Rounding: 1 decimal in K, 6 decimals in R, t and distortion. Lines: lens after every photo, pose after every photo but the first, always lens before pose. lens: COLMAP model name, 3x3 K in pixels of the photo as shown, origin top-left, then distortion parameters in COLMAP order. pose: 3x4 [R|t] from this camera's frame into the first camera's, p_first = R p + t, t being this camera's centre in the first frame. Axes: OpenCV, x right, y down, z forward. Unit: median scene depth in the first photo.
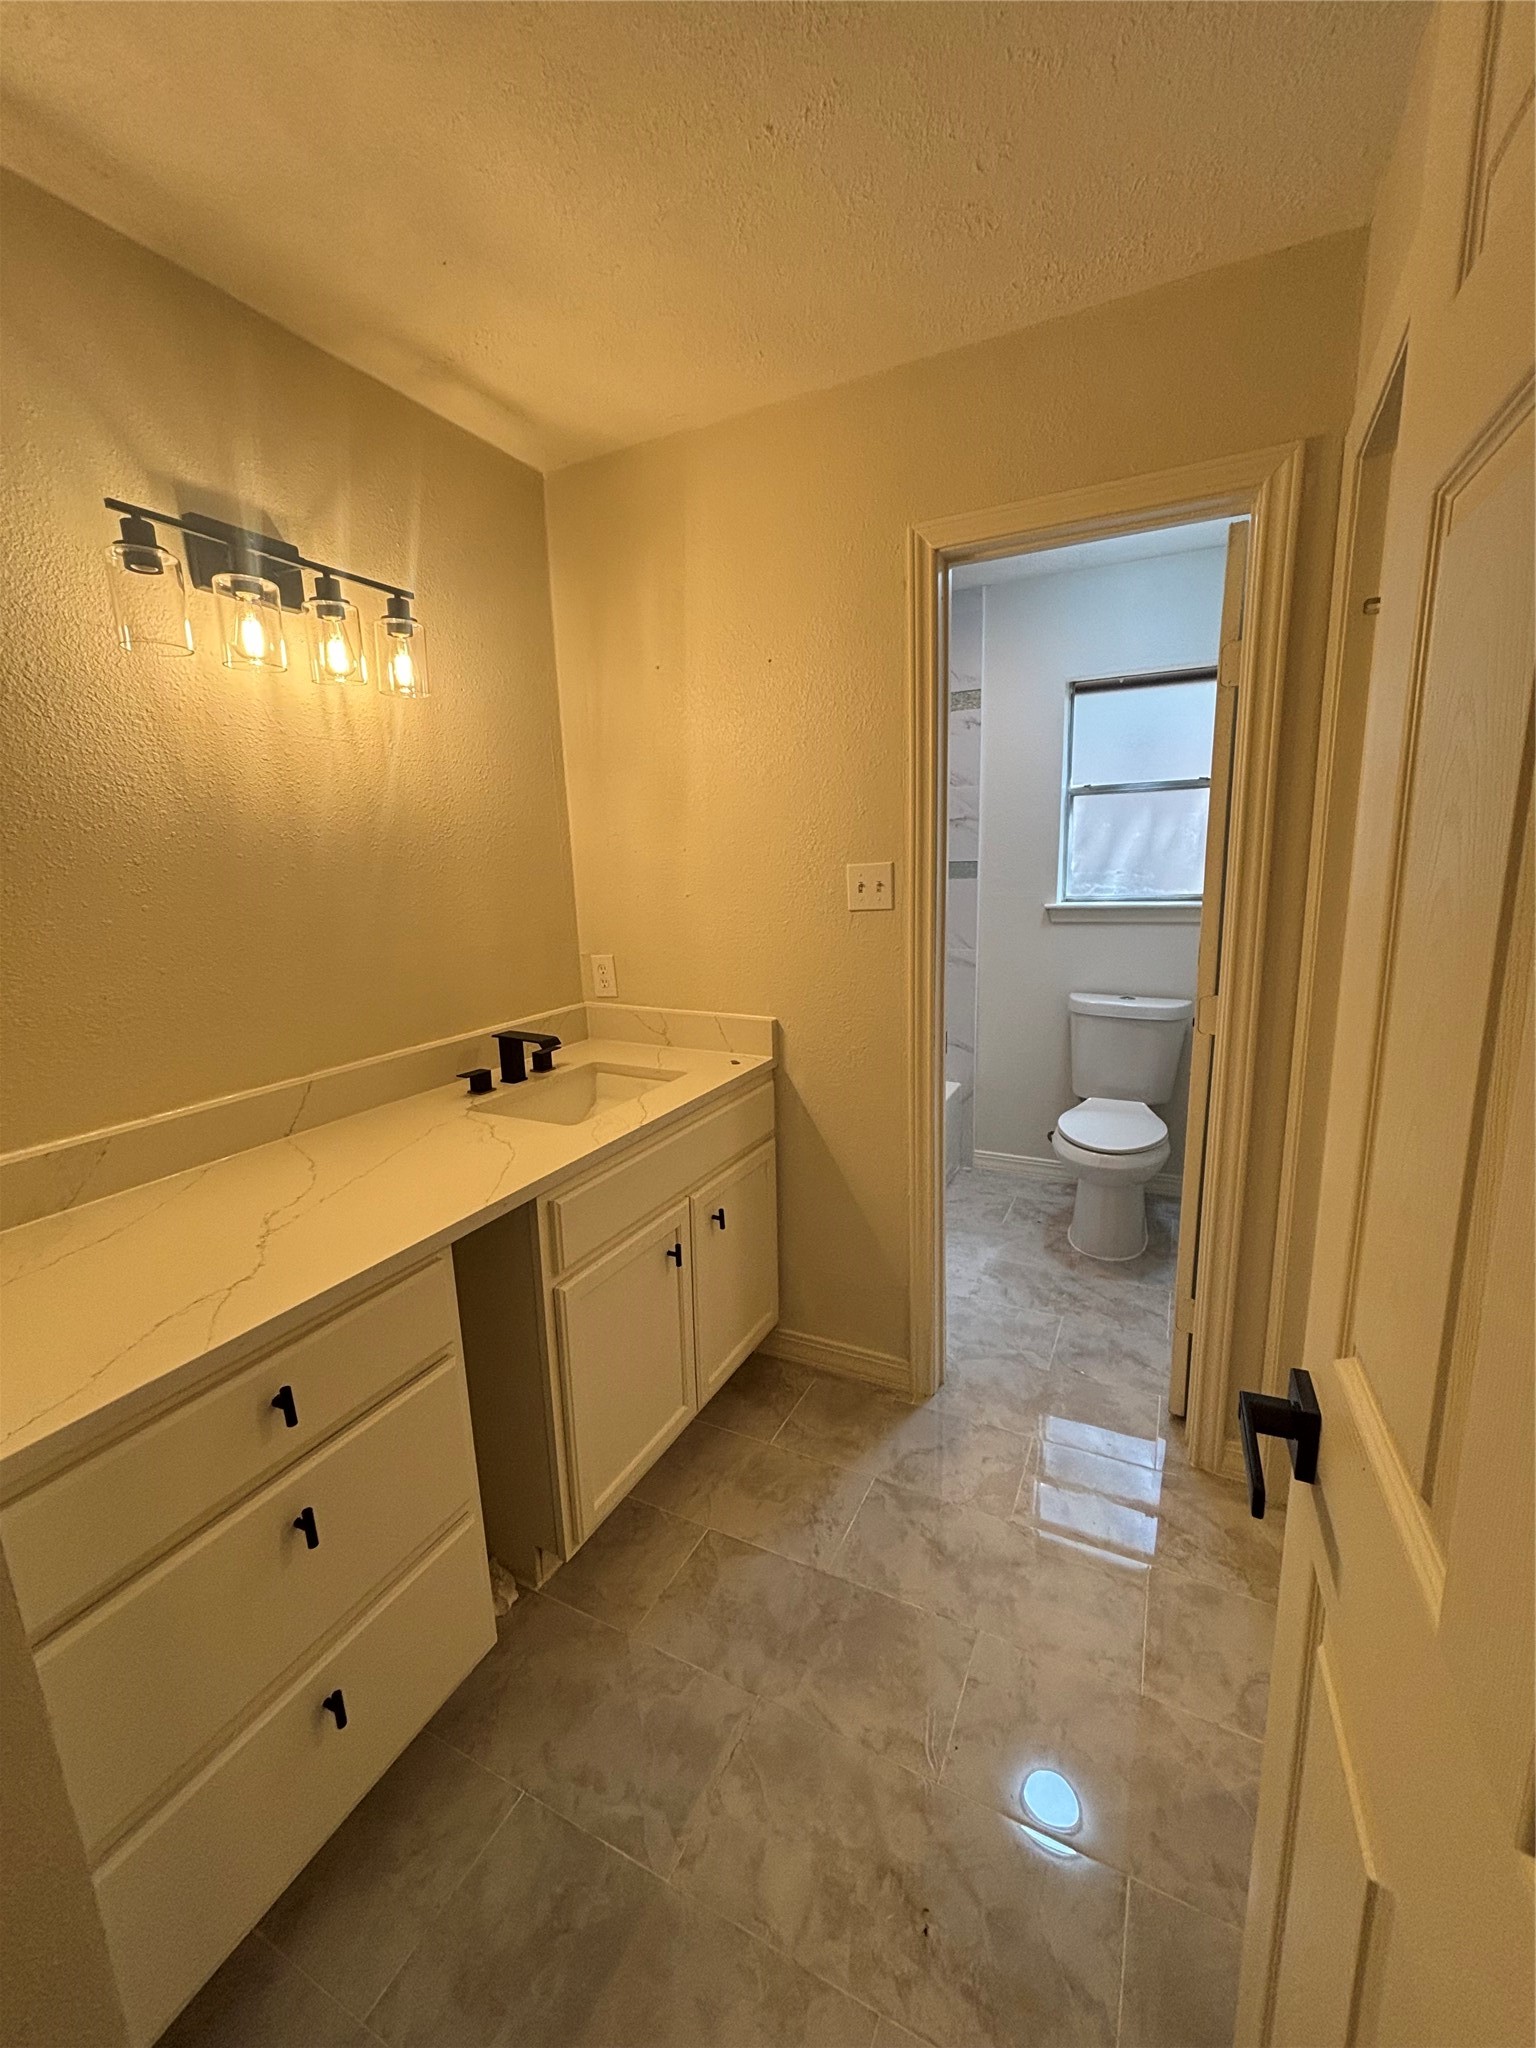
lens RADIAL K [[828.5, 0, 773.6], [0, 828.5, 1023.4], [0, 0, 1]] dist [0.002881, 0.000182]
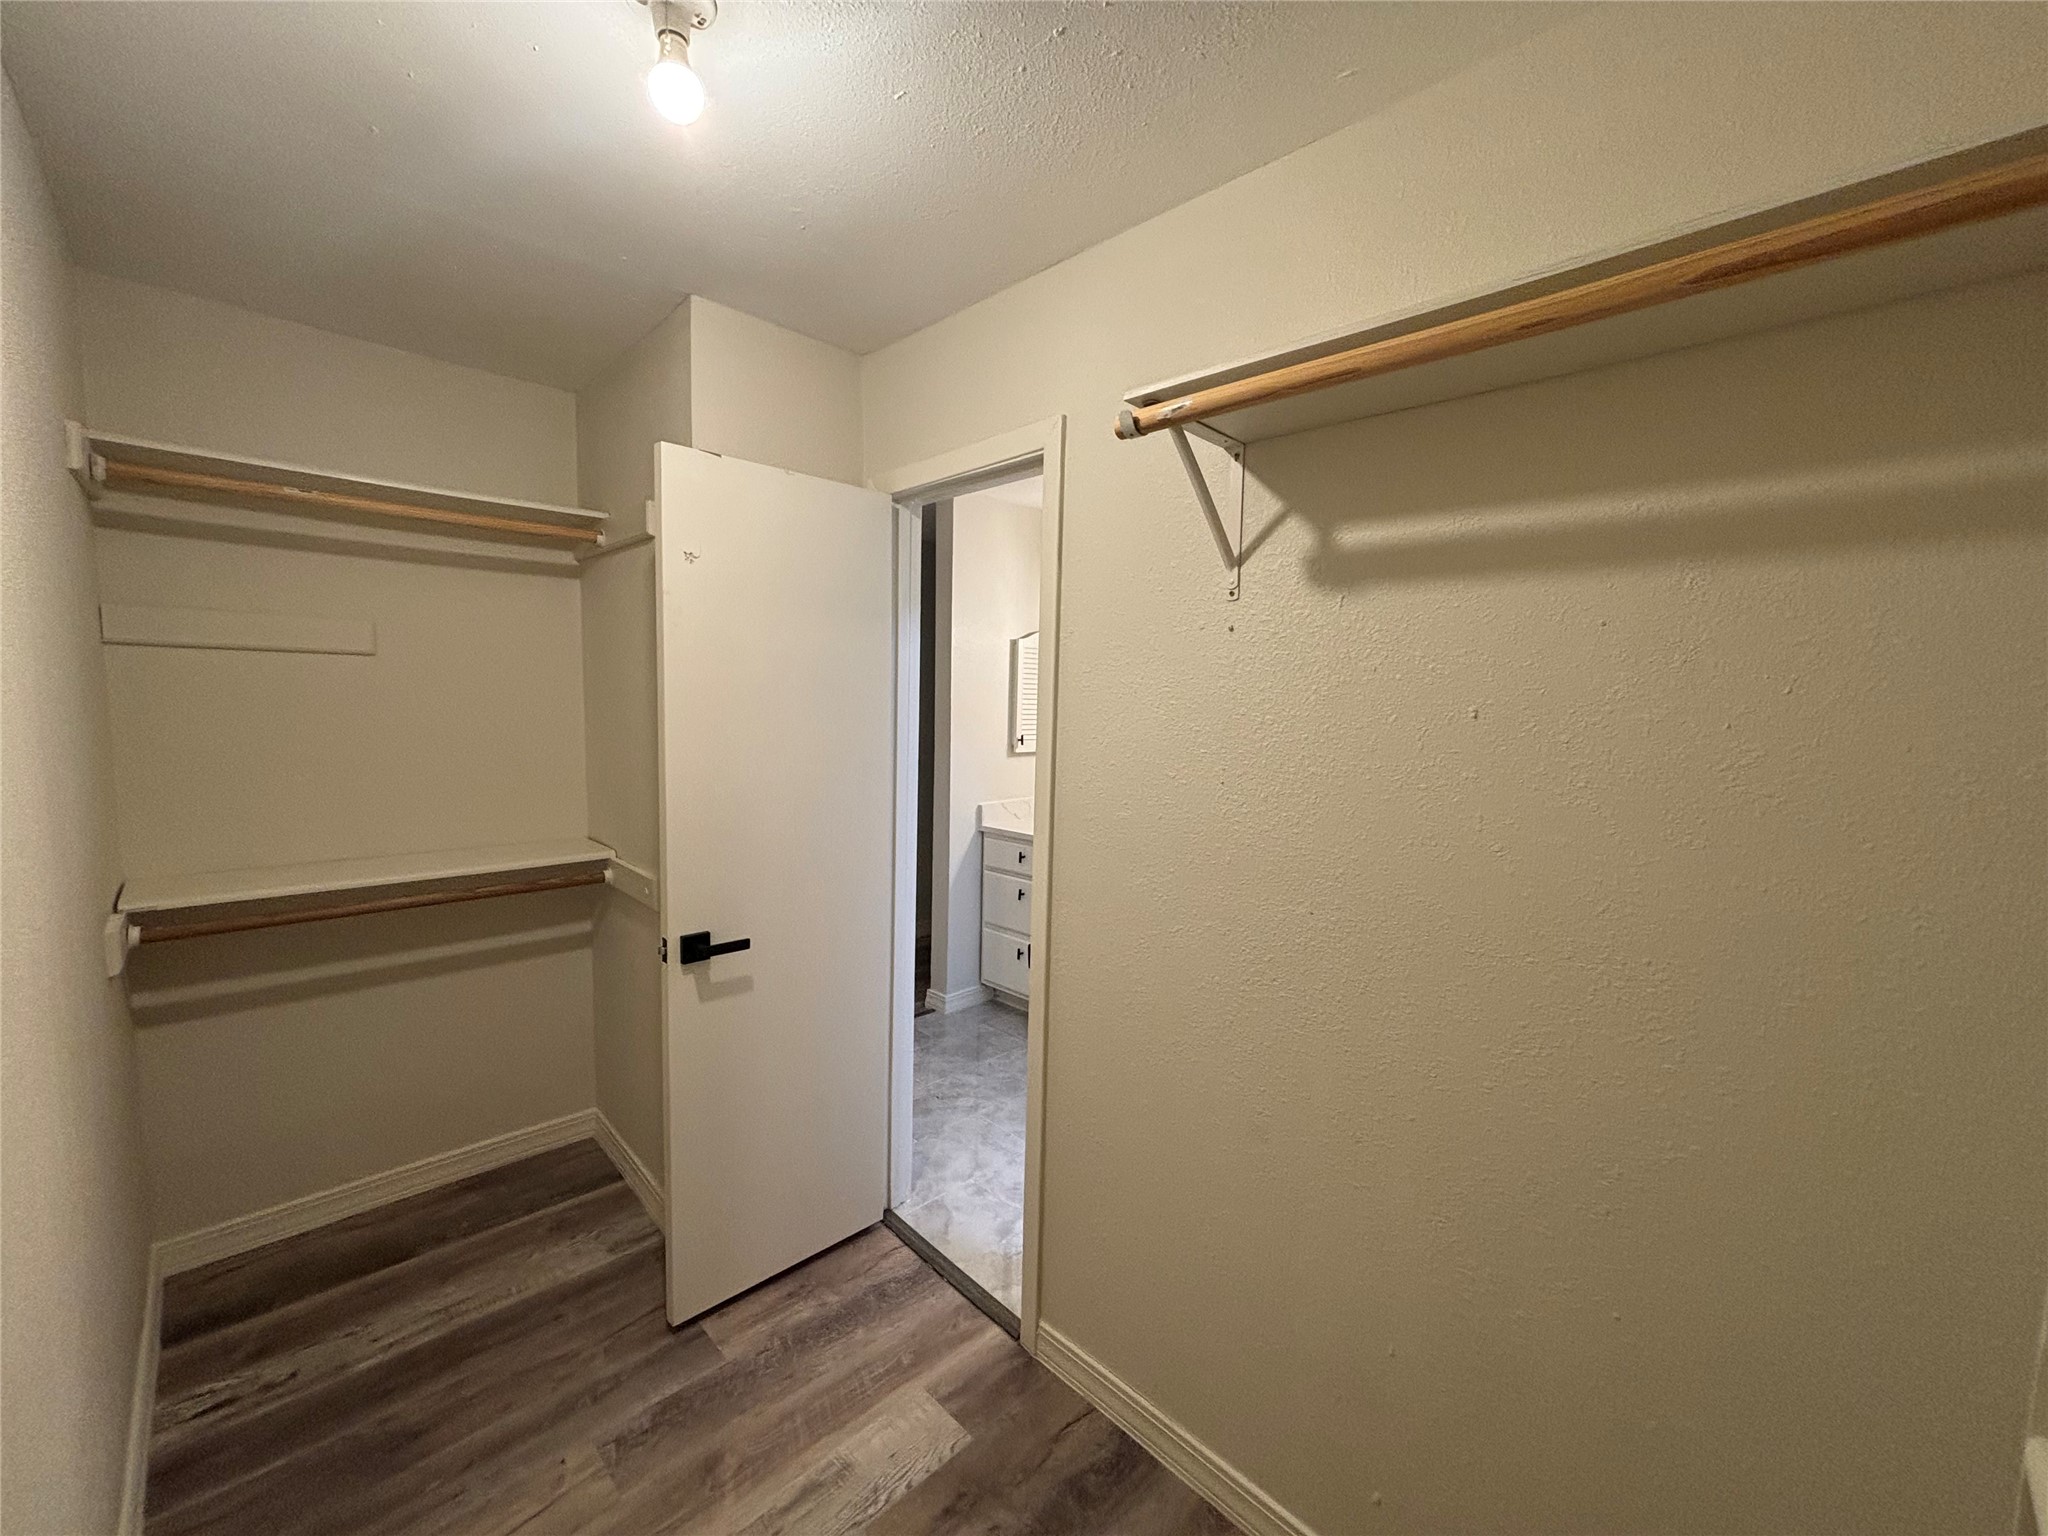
lens RADIAL K [[828.5, 0, 1028.4], [0, 828.5, 767.1], [0, 0, 1]] dist [0.002881, 0.000182]
pose [[-0.326873, 0.107208, -0.938968, 0.300042], [-0.199694, 0.963276, 0.179501, -0.064706], [0.923730, 0.246180, -0.293460, 0.210625]]
